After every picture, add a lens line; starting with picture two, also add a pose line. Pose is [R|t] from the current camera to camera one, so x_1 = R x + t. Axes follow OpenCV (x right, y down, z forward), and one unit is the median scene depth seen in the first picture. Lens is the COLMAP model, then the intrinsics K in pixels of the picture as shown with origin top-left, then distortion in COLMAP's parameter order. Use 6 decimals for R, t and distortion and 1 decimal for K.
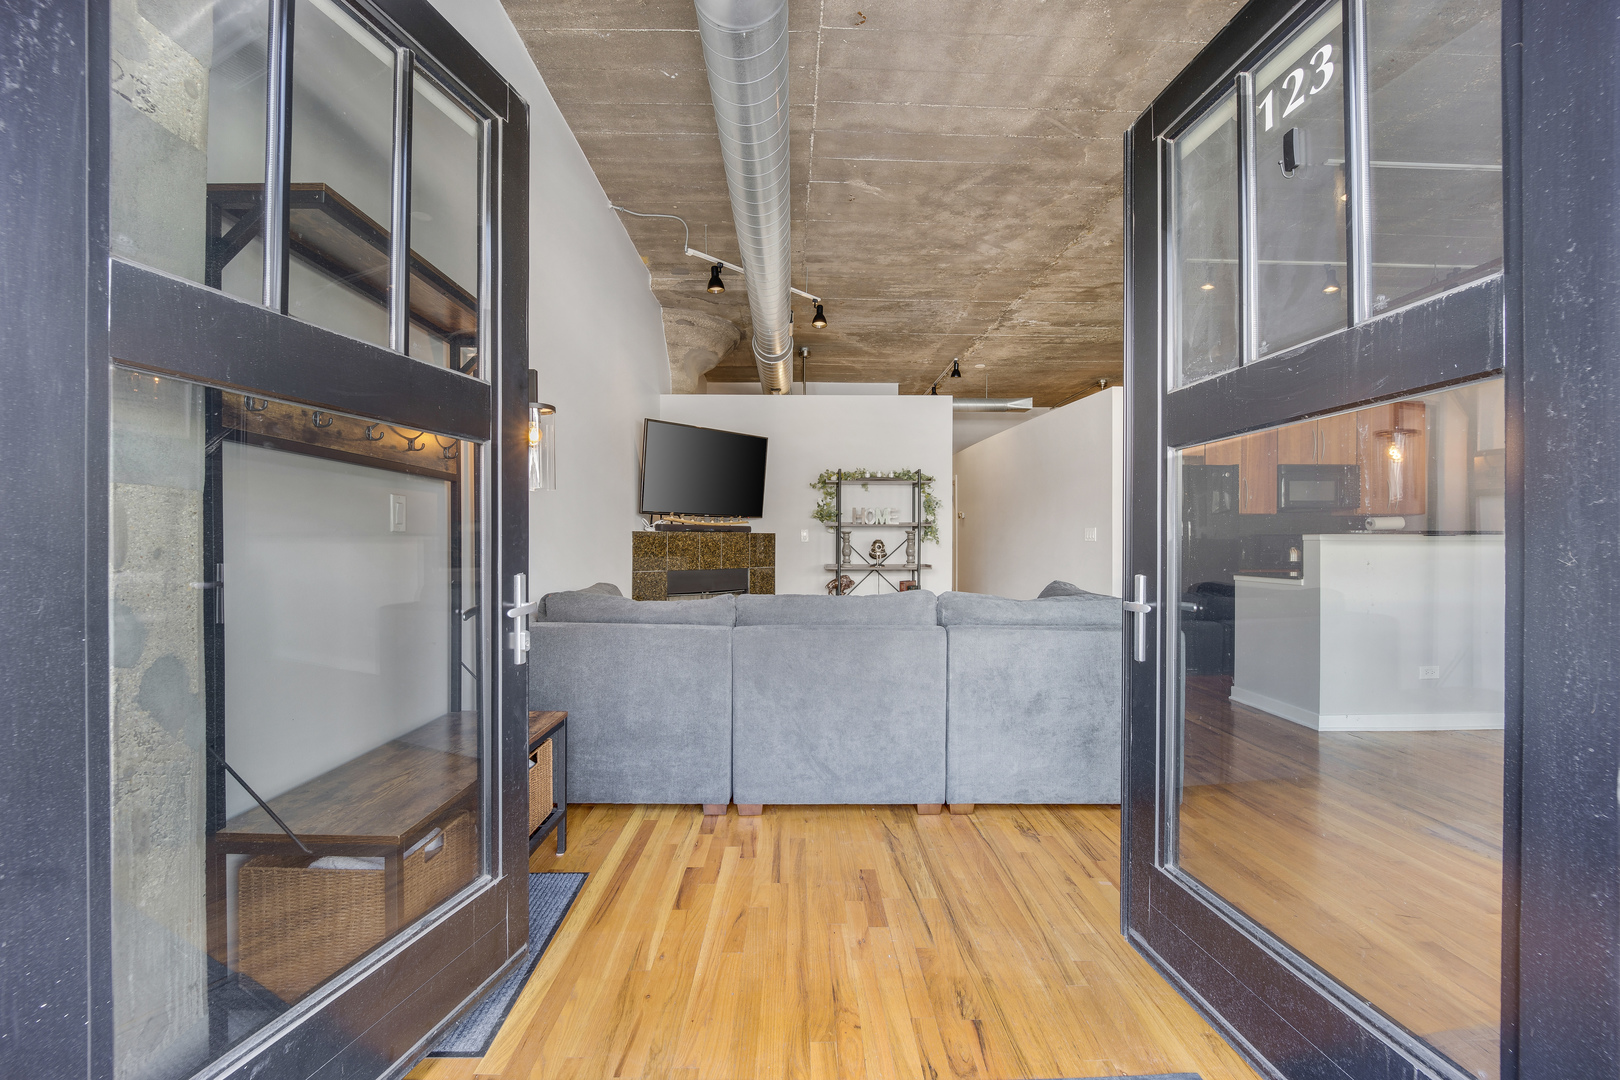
lens RADIAL K [[656.2, 0, 805.4], [0, 656.2, 539.4], [0, 0, 1]] dist [-0.020983, 0.000178]
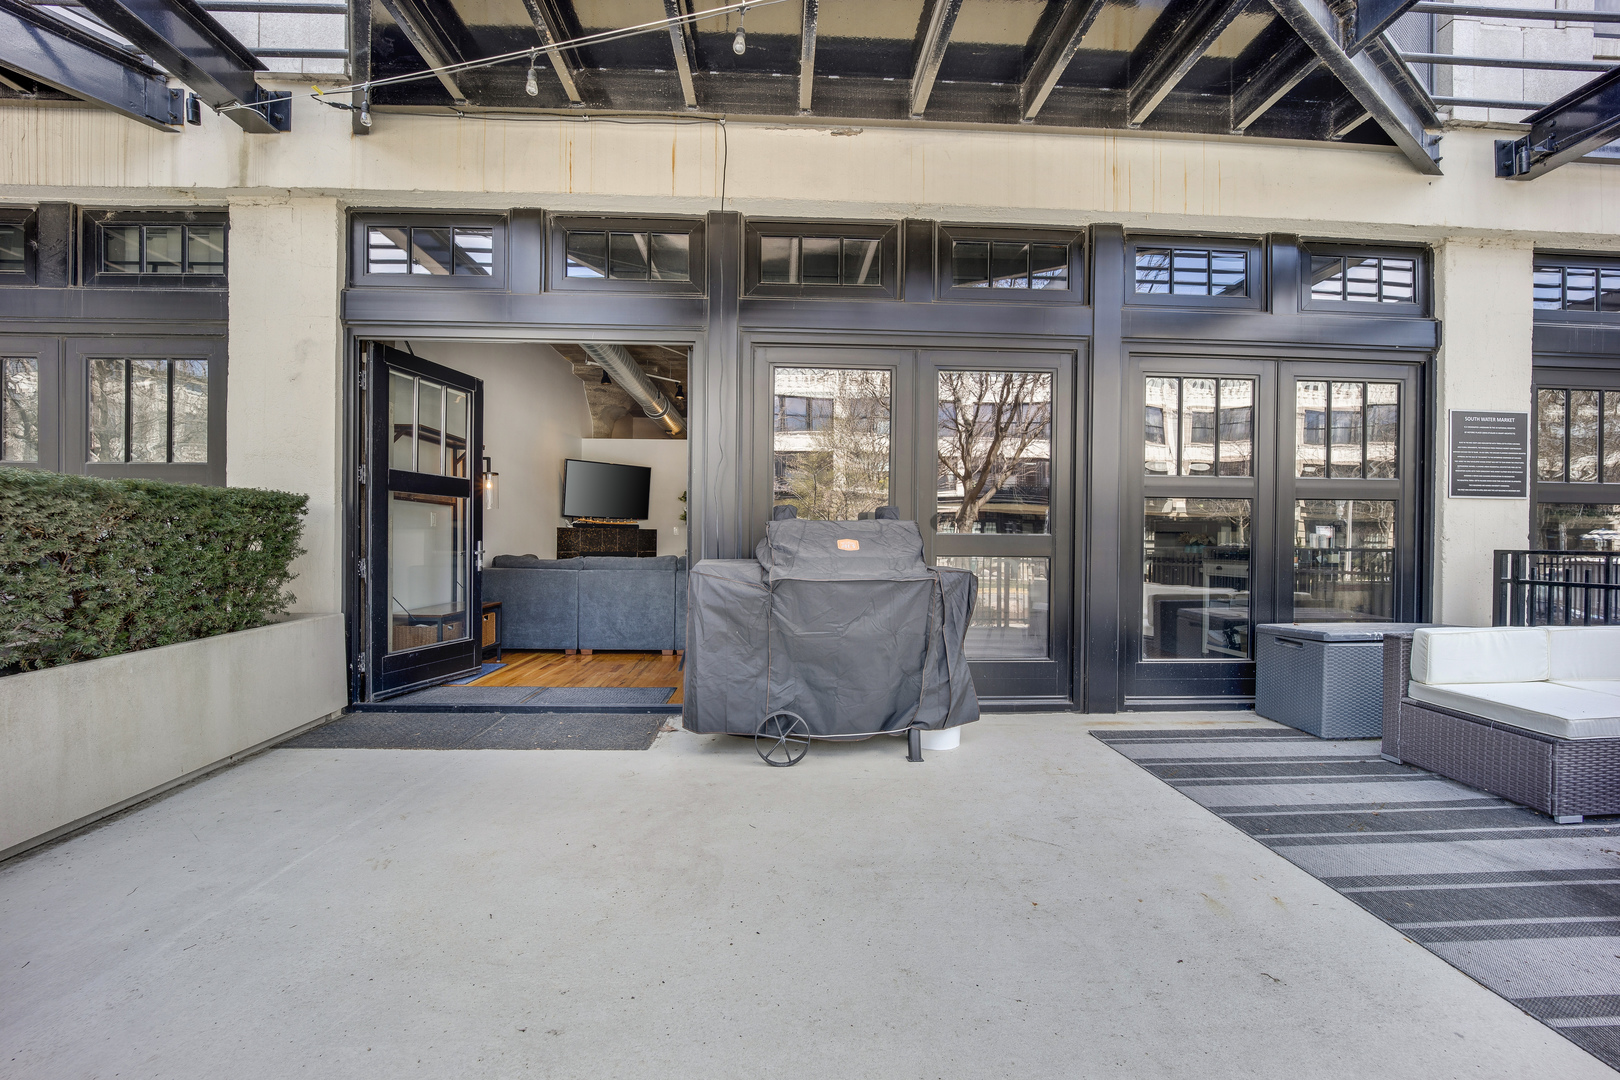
lens RADIAL K [[656.2, 0, 807.4], [0, 656.2, 539.2], [0, 0, 1]] dist [-0.020983, 0.000178]
pose [[0.999600, 0.007208, 0.027349, 0.277674], [-0.007271, 0.999971, 0.002181, 0.007927], [-0.027332, -0.002379, 0.999624, -0.573479]]
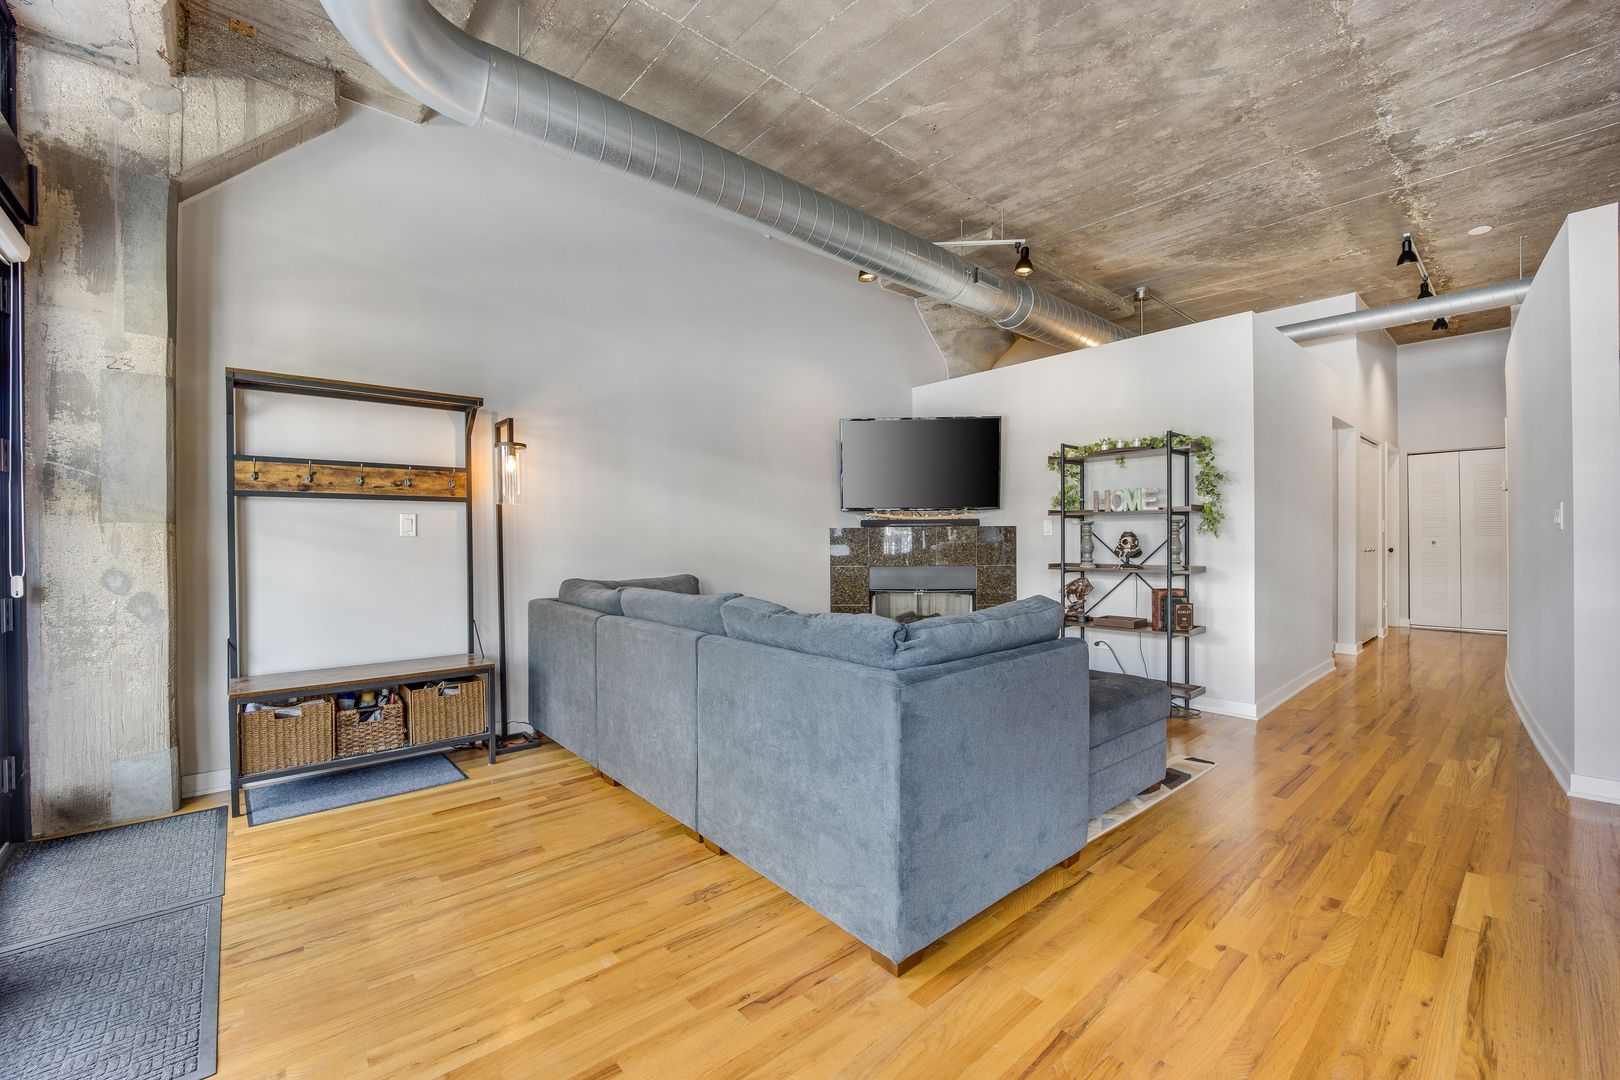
lens RADIAL K [[656.2, 0, 797.1], [0, 656.2, 539.8], [0, 0, 1]] dist [-0.020983, 0.000178]
pose [[0.646908, -0.003873, -0.762558, 0.437608], [0.013353, 0.999891, 0.006250, -0.000122], [0.762451, -0.014226, 0.646890, 0.235374]]
